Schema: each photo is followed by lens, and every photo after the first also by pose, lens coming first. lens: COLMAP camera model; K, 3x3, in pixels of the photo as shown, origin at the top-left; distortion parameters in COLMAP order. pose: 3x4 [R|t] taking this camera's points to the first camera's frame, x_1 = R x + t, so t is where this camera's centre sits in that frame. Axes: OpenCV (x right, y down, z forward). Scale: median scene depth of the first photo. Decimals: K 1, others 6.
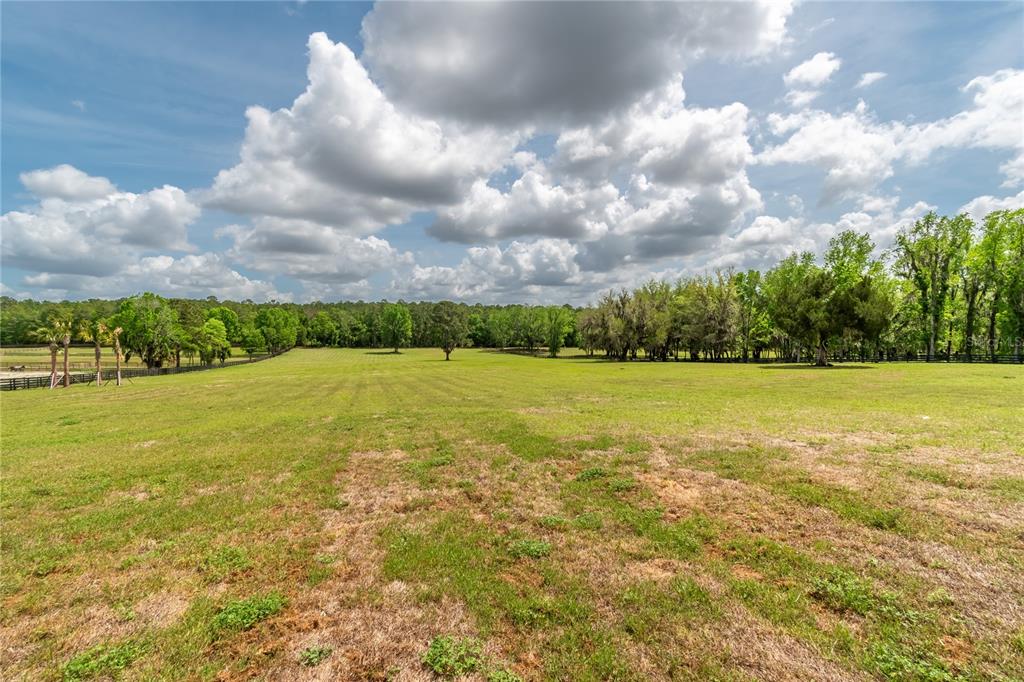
lens RADIAL K [[457.5, 0, 533.7], [0, 457.5, 333.2], [0, 0, 1]] dist [-0.005198, -0.000623]
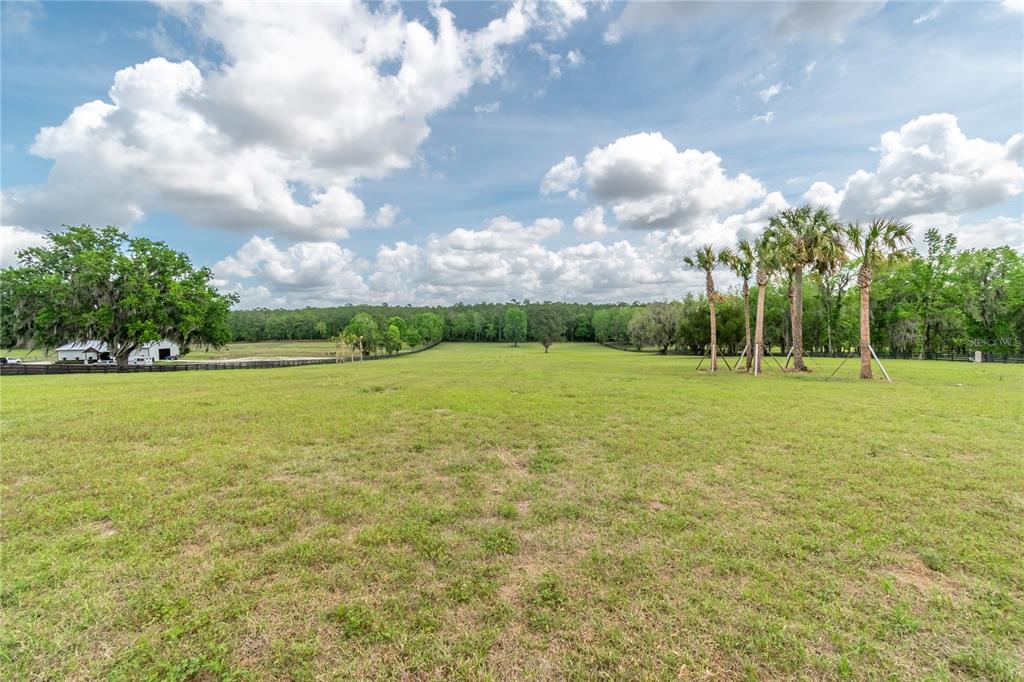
lens RADIAL K [[457.5, 0, 510.7], [0, 457.5, 337.7], [0, 0, 1]] dist [-0.005198, -0.000623]
pose [[0.943132, -0.005547, -0.332373, 0.145865], [0.013894, 0.999645, 0.022743, -0.014111], [0.332128, -0.026067, 0.942874, -0.250558]]
